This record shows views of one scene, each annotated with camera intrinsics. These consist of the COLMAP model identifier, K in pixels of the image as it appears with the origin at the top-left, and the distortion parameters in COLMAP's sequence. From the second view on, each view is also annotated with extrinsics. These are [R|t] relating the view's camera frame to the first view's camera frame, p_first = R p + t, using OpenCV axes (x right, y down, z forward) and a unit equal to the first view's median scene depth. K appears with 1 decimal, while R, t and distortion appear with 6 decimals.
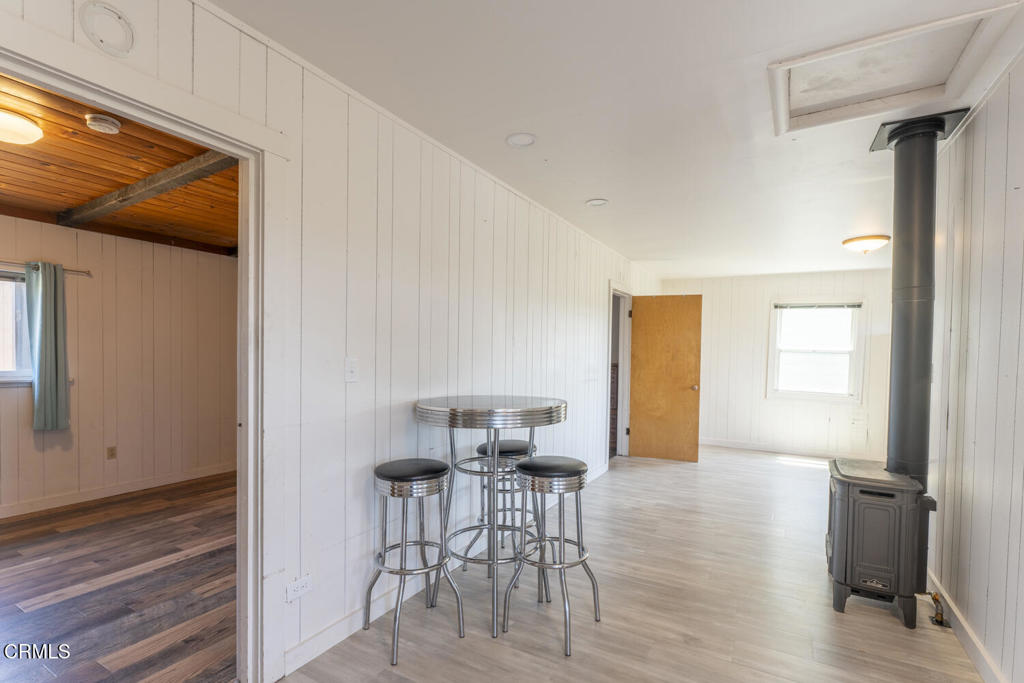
lens RADIAL K [[478.8, 0, 511.3], [0, 478.8, 366.1], [0, 0, 1]] dist [-0.000542, -0.000663]
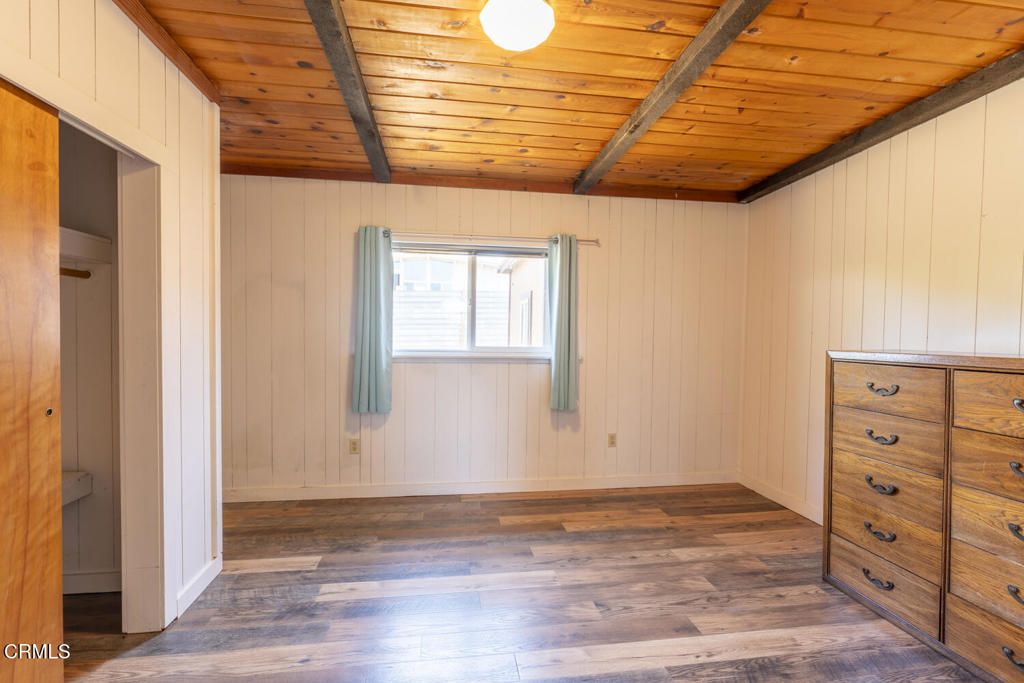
lens RADIAL K [[476.7, 0, 512.0], [0, 476.7, 341.5], [0, 0, 1]] dist [0.000147, -0.000044]
pose [[0.625826, 0.015234, -0.779814, -0.297327], [-0.023026, 0.999734, 0.001052, -0.001311], [0.779622, 0.017298, 0.626011, 0.333665]]
